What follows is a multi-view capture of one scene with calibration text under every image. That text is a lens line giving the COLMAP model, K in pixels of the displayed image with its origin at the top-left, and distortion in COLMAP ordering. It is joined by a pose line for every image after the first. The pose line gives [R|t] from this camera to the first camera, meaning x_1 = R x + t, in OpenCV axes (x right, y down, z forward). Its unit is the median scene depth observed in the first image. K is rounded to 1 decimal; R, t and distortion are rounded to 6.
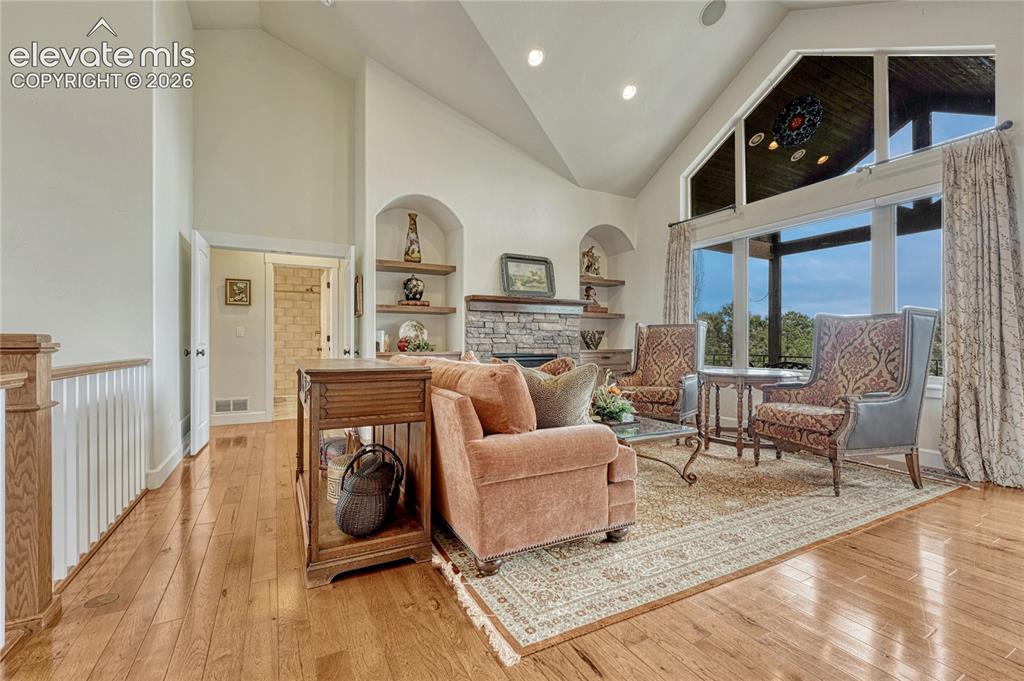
lens RADIAL K [[443.3, 0, 517.5], [0, 443.3, 341.6], [0, 0, 1]] dist [0.000170, -0.000062]
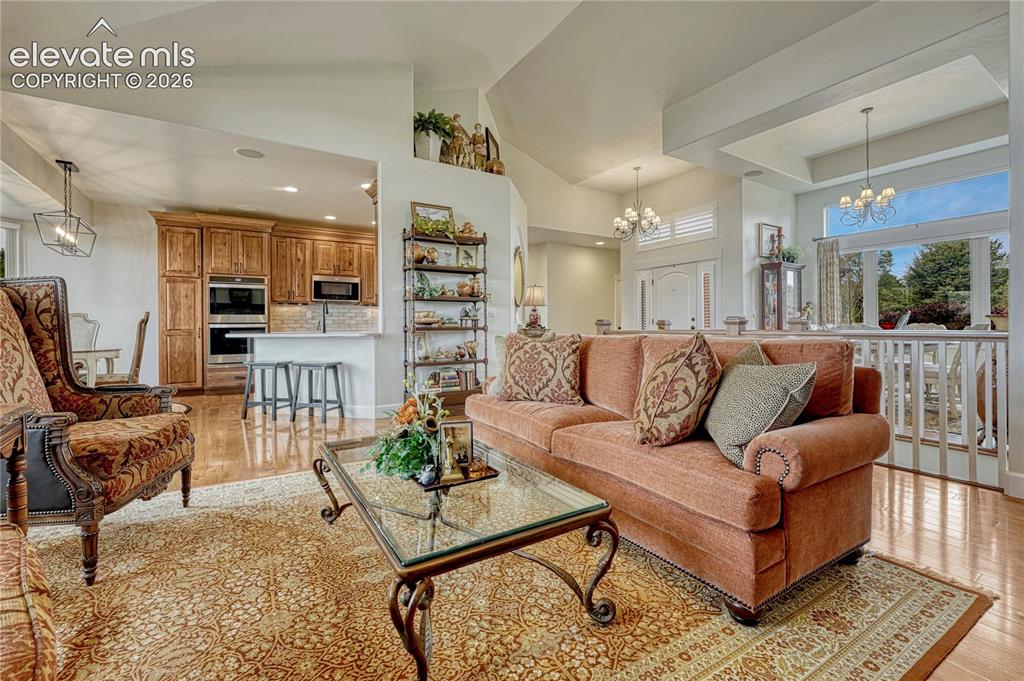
lens RADIAL K [[443.3, 0, 510.6], [0, 443.3, 331.0], [0, 0, 1]] dist [0.000170, -0.000062]
pose [[-0.998638, 0.004718, -0.051960, 0.147804], [0.004143, 0.999929, 0.011163, 0.010019], [0.052009, 0.010932, -0.998587, 1.841628]]
